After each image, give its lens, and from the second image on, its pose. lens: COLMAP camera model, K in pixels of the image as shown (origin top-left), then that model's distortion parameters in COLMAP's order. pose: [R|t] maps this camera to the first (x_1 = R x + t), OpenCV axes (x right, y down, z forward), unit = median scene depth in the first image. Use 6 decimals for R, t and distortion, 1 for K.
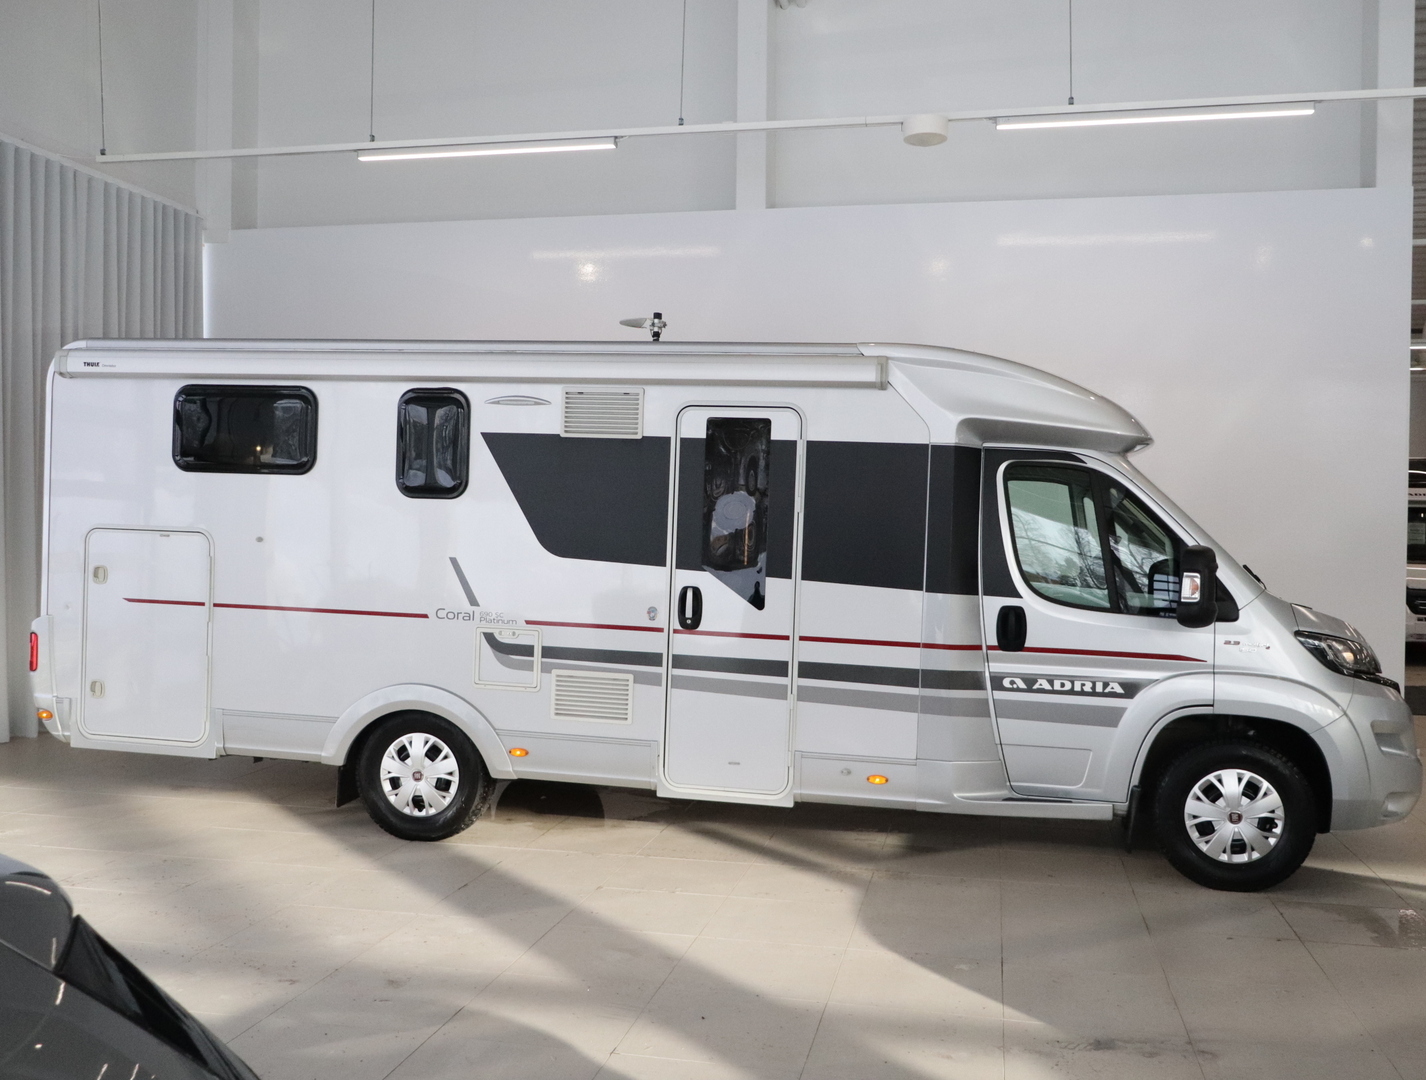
lens RADIAL K [[1300.0, 0, 713.0], [0, 1300.0, 540.0], [0, 0, 1]] dist [-0.008032, 0.003296]
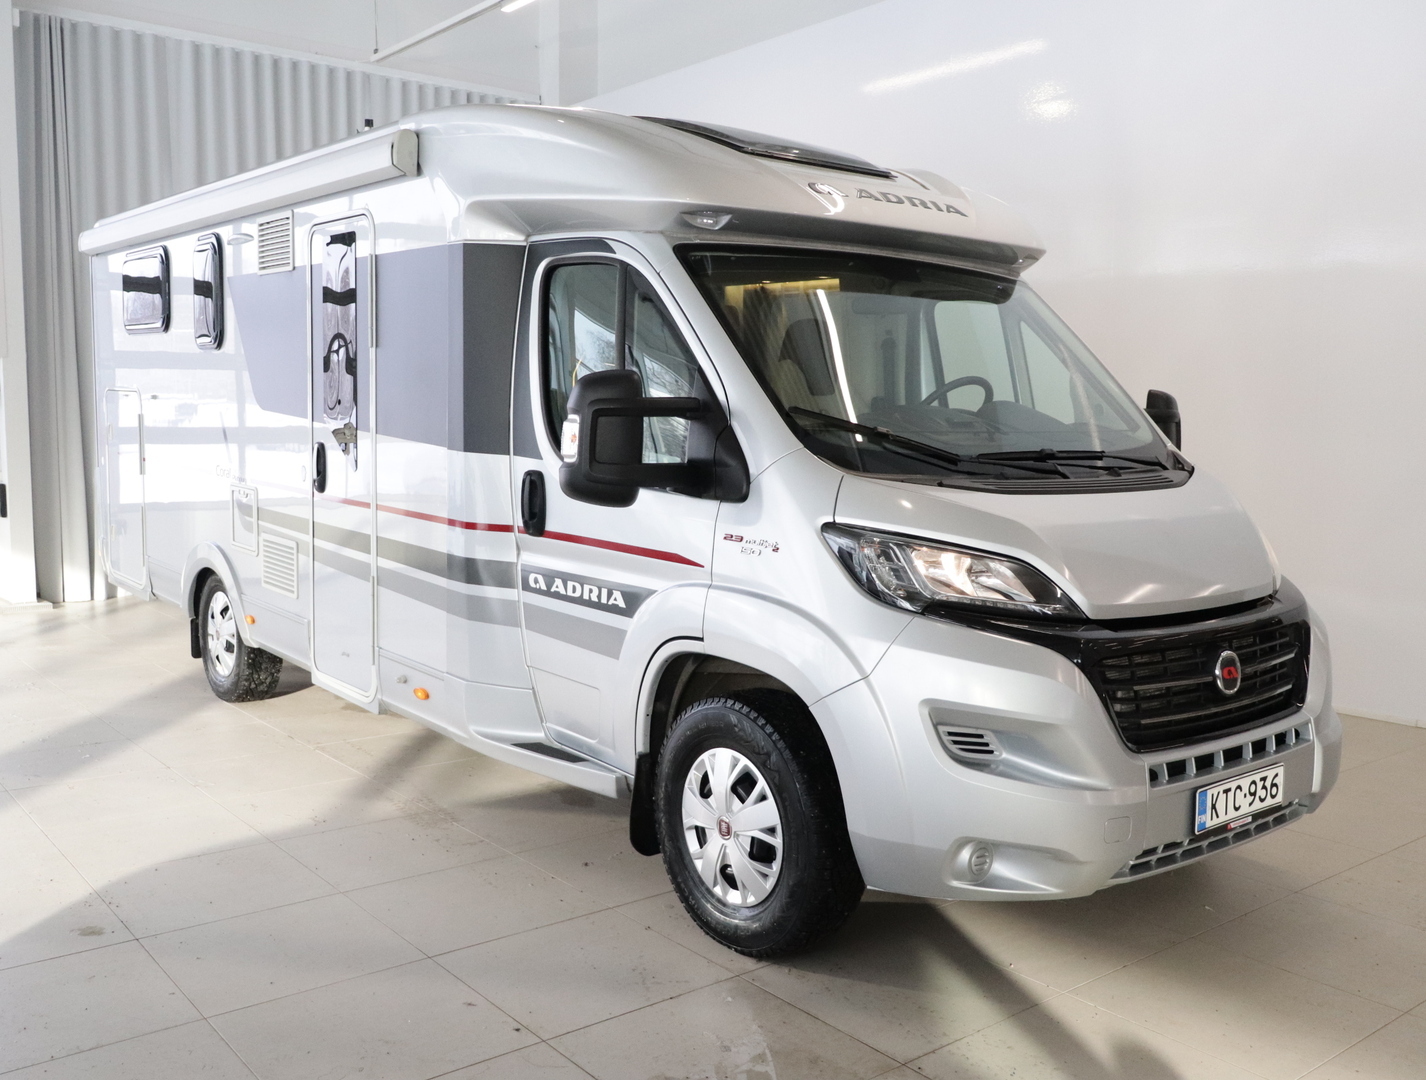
lens RADIAL K [[1300.0, 0, 713.0], [0, 1300.0, 540.0], [0, 0, 1]] dist [-0.008032, 0.003296]
pose [[0.786641, 0.055763, -0.614887, 0.742250], [-0.017295, 0.997512, 0.068337, 0.039178], [0.617168, -0.043123, 0.785649, 0.518814]]
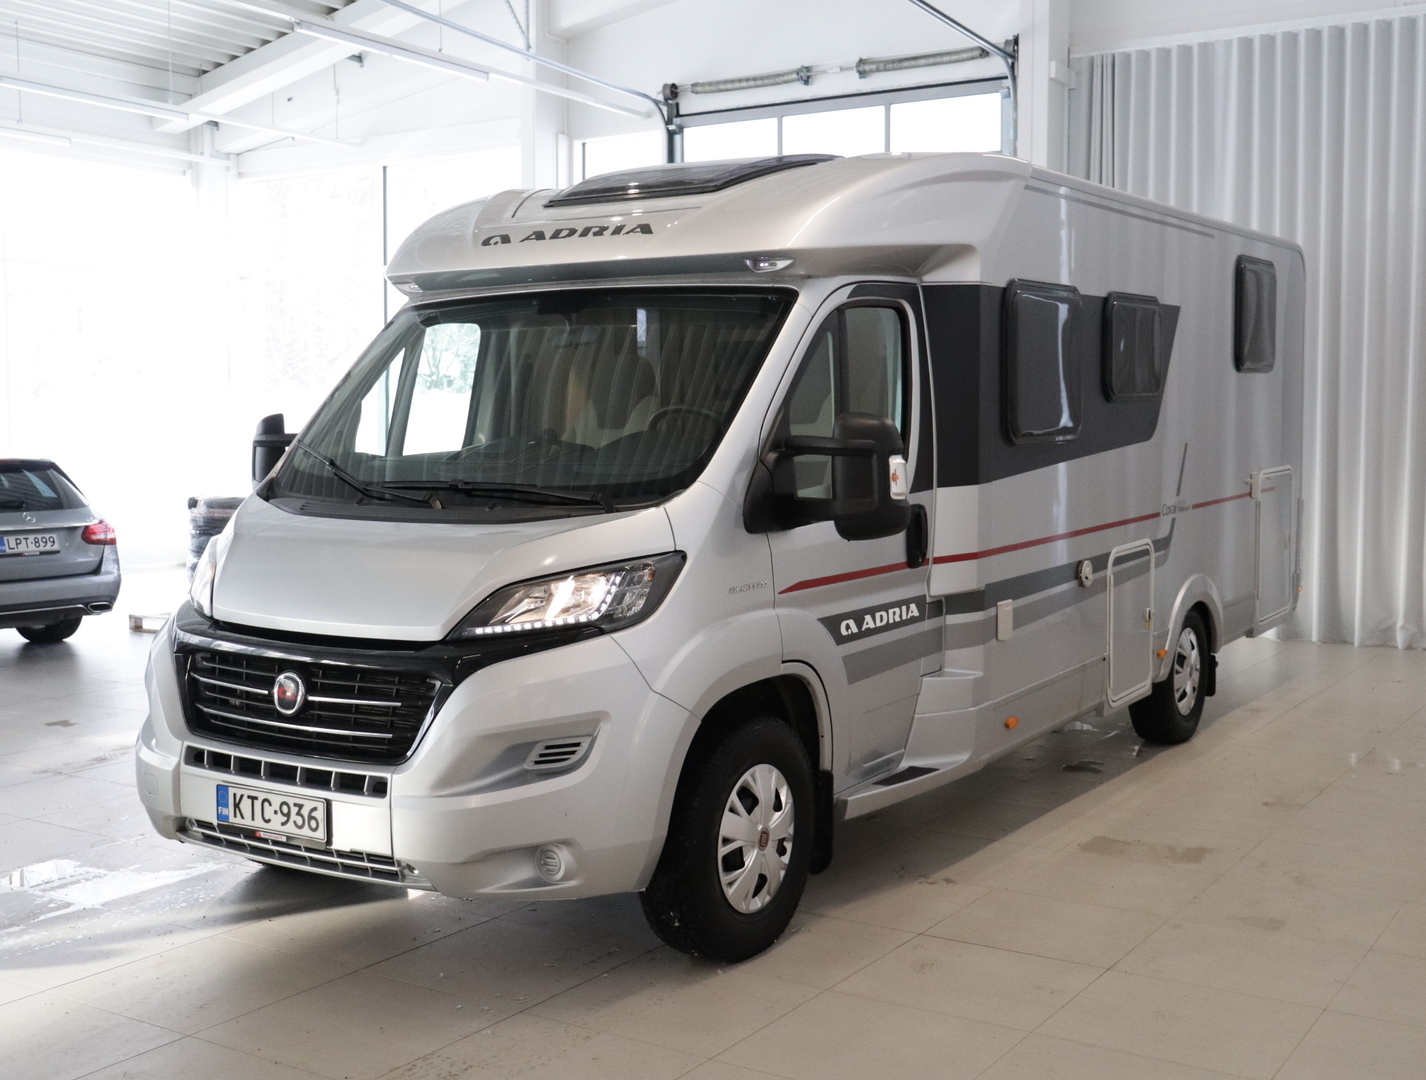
lens RADIAL K [[1638.6, 0, 713.0], [0, 1638.6, 540.0], [0, 0, 1]] dist [-0.006101, -0.022374]
pose [[-0.330334, 0.052207, -0.942419, 1.201013], [-0.028641, 0.997455, 0.065295, 0.008477], [0.943430, 0.048561, -0.327998, 1.506362]]
